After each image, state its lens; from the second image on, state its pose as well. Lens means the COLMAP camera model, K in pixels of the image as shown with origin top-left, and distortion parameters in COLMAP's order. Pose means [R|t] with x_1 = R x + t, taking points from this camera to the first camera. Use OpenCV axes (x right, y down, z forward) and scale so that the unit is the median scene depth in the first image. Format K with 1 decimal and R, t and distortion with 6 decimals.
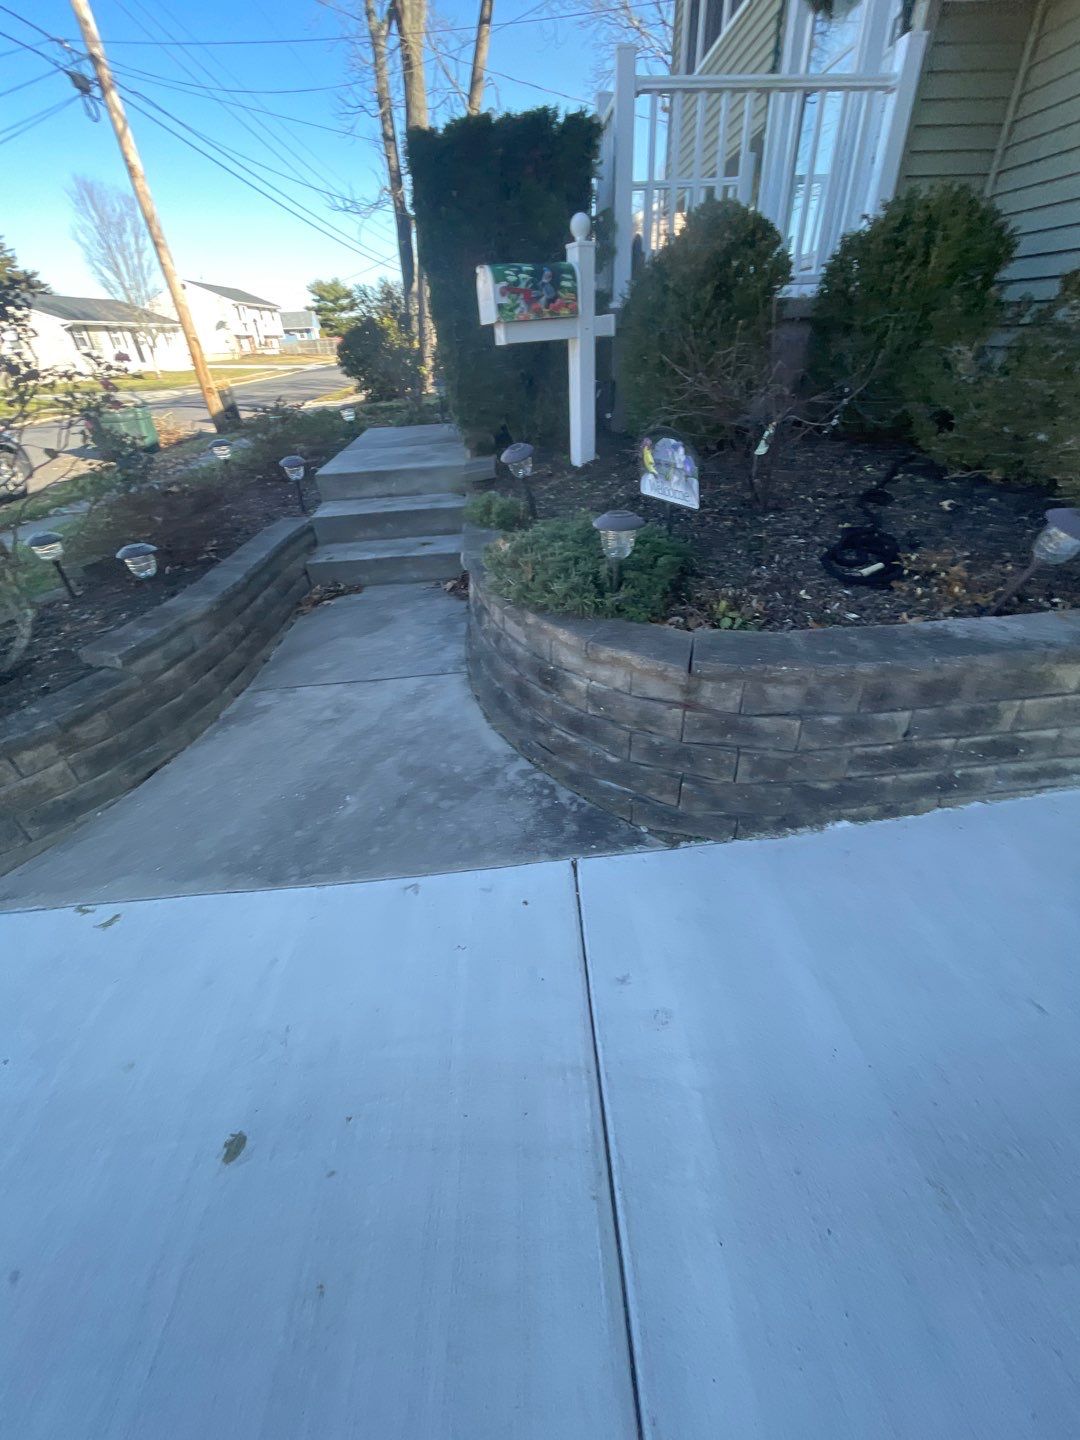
lens RADIAL K [[599.7, 0, 506.2], [0, 599.7, 722.6], [0, 0, 1]] dist [0.000535, -0.000168]
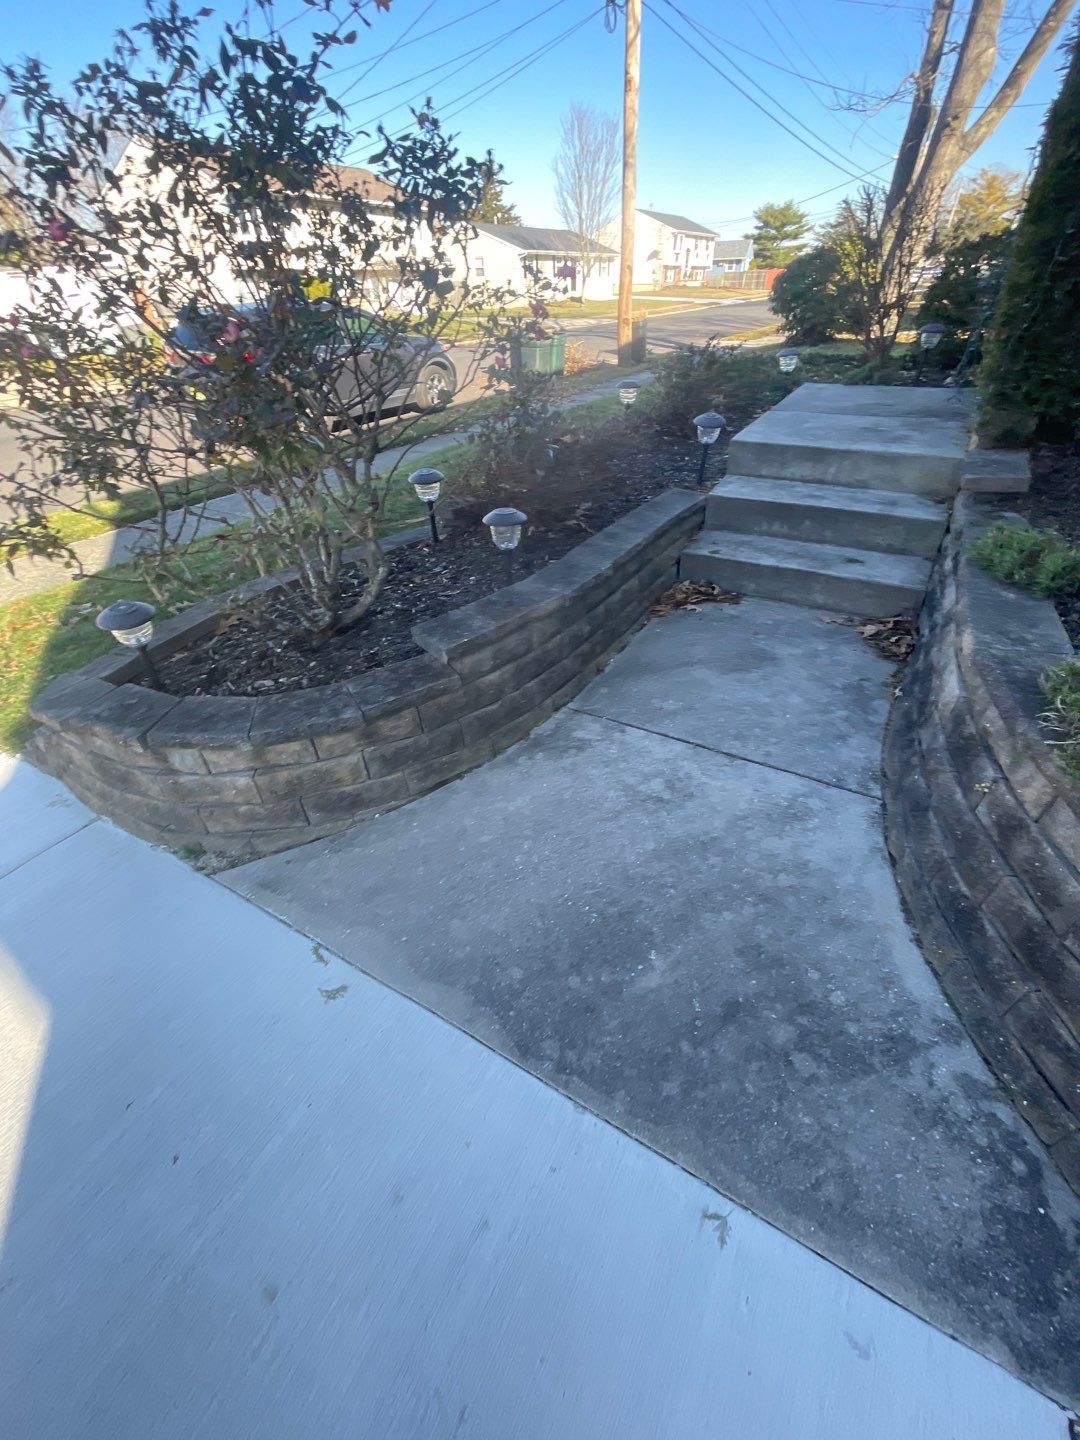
lens RADIAL K [[594.0, 0, 499.0], [0, 594.0, 720.5], [0, 0, 1]] dist [-0.040069, 0.021505]
pose [[0.836013, 0.342160, -0.428962, -0.154552], [-0.303351, 0.939639, 0.158292, -0.129354], [0.457231, -0.002209, 0.889345, 0.234116]]
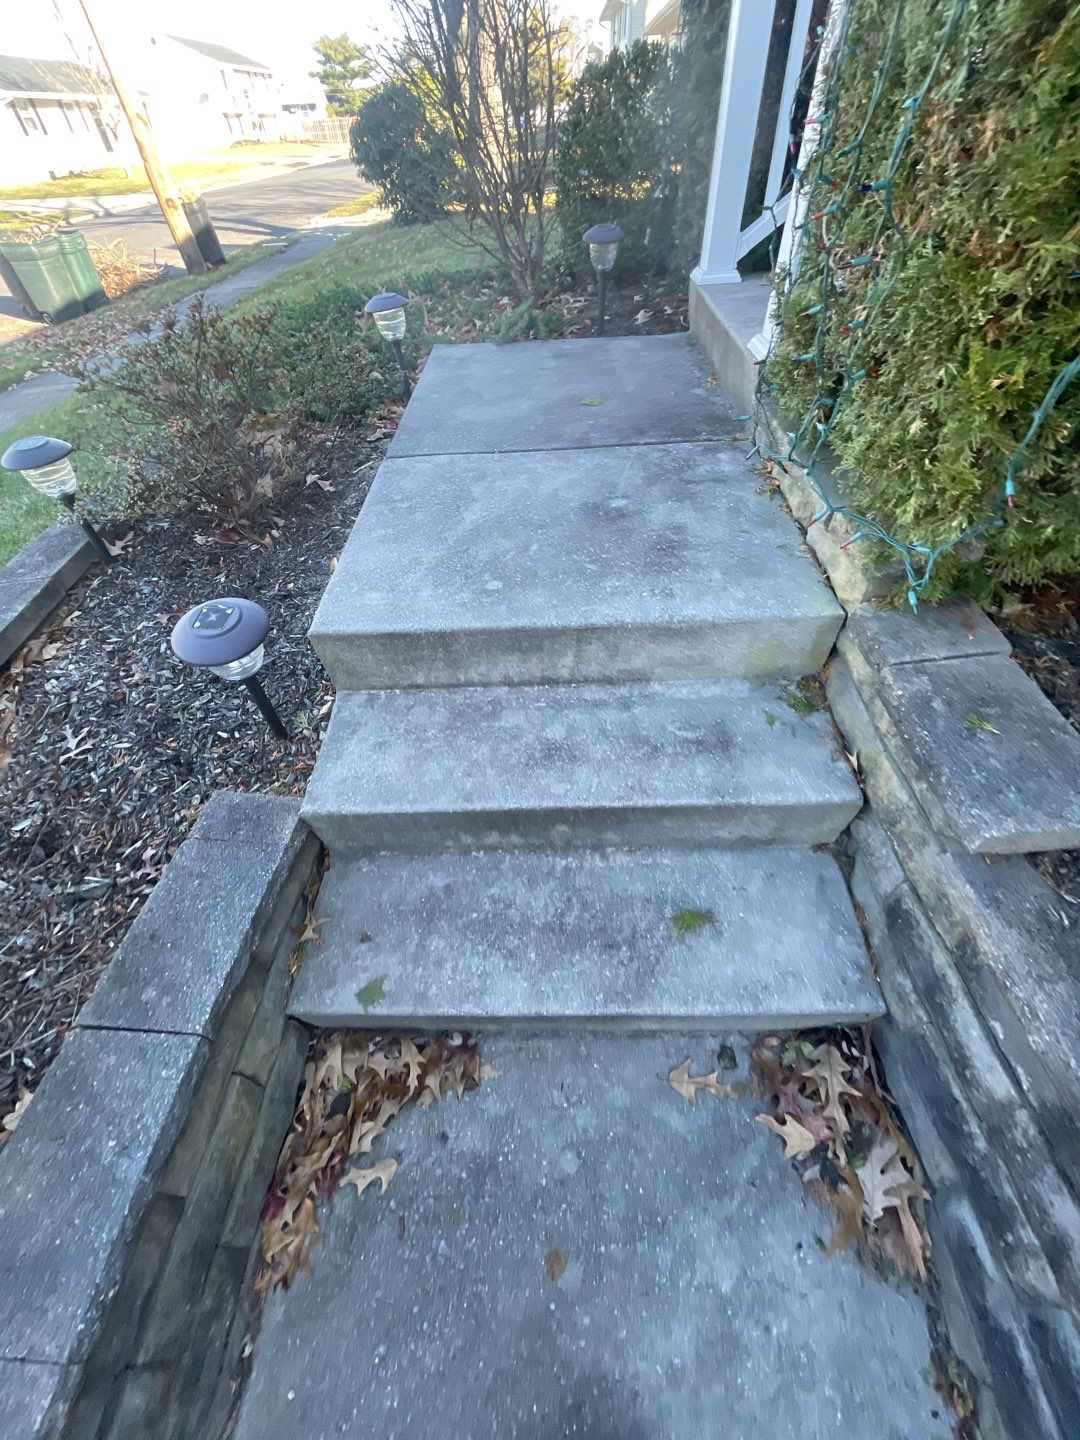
lens RADIAL K [[601.0, 0, 536.7], [0, 601.0, 752.6], [0, 0, 1]] dist [-0.000540, -0.005059]
pose [[0.999693, 0.024491, -0.003830, -0.270247], [-0.022850, 0.970333, 0.240689, -0.577260], [0.009611, -0.240527, 0.970595, 0.936912]]
